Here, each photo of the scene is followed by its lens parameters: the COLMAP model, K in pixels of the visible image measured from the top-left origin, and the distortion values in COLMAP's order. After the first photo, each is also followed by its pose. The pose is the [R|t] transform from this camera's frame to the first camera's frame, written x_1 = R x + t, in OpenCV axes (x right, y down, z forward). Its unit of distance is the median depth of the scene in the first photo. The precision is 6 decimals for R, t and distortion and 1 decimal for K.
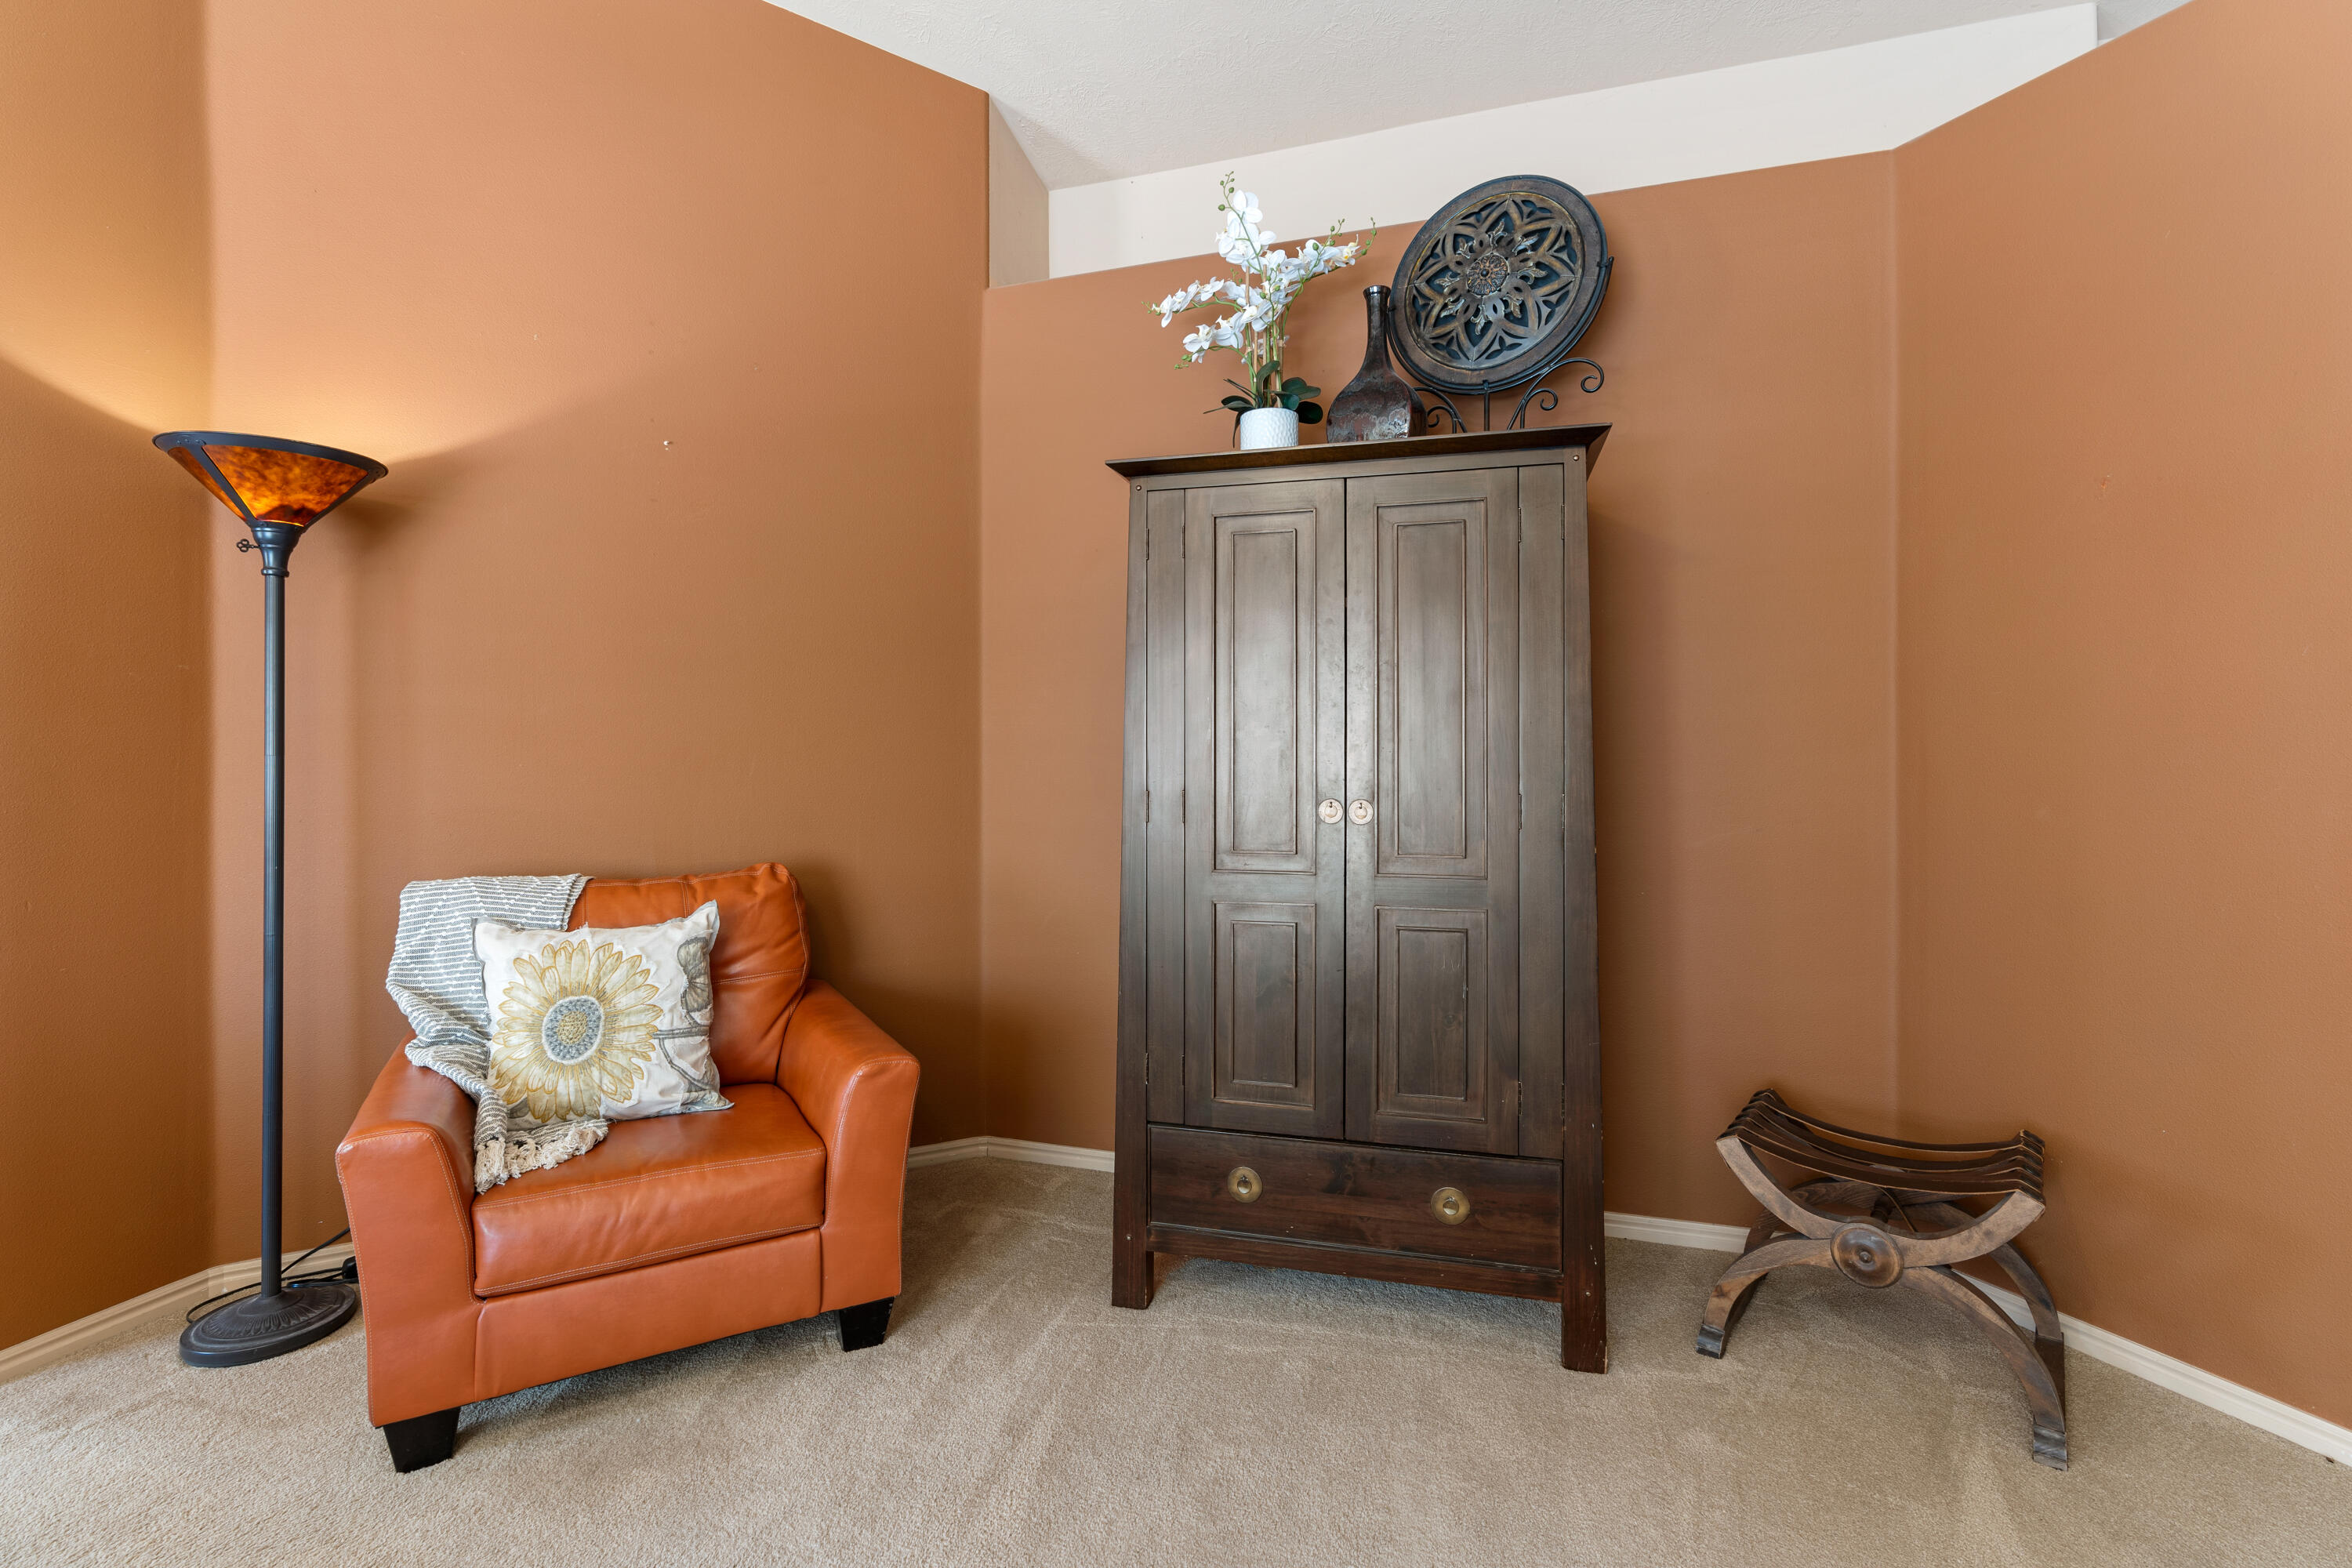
lens RADIAL K [[1093.5, 0, 1183.3], [0, 1093.5, 708.3], [0, 0, 1]] dist [-0.002075, 0.000301]
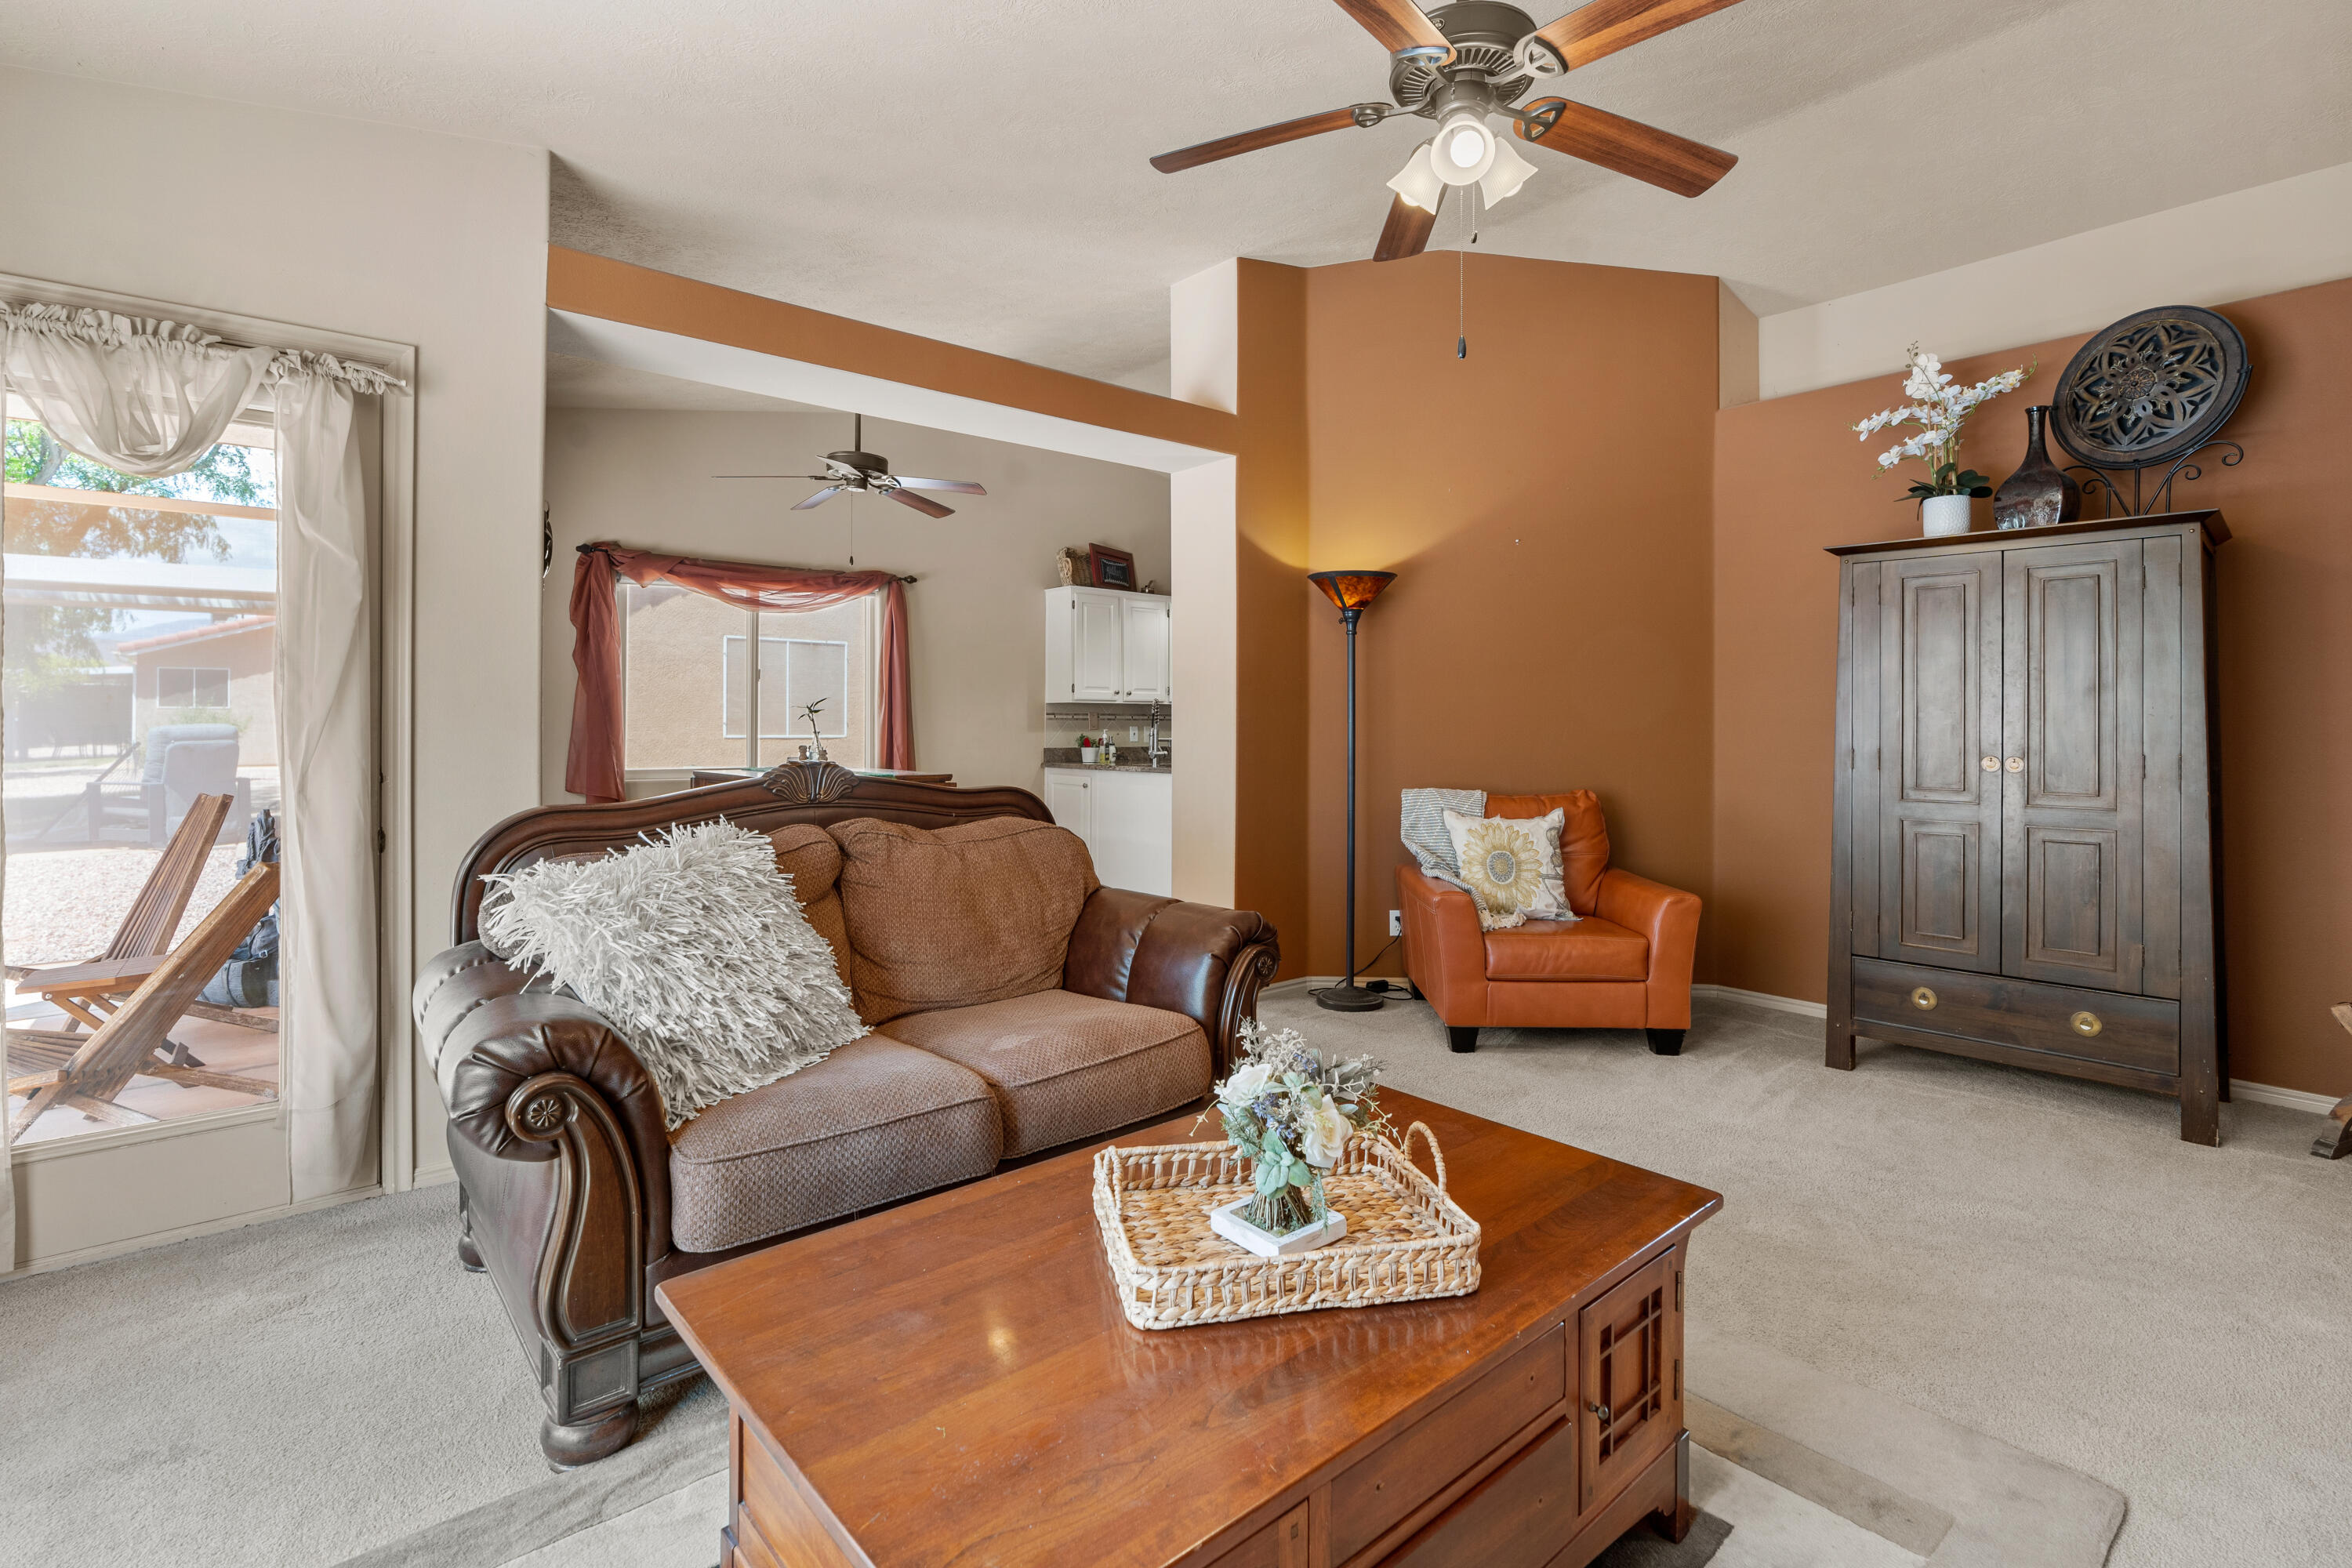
lens RADIAL K [[1093.5, 0, 1183.3], [0, 1093.5, 708.3], [0, 0, 1]] dist [-0.002075, 0.000301]
pose [[0.851351, 0.000958, -0.524595, -0.027189], [0.011921, 0.999705, 0.021173, -0.030316], [0.524460, -0.024279, 0.851089, -0.873784]]
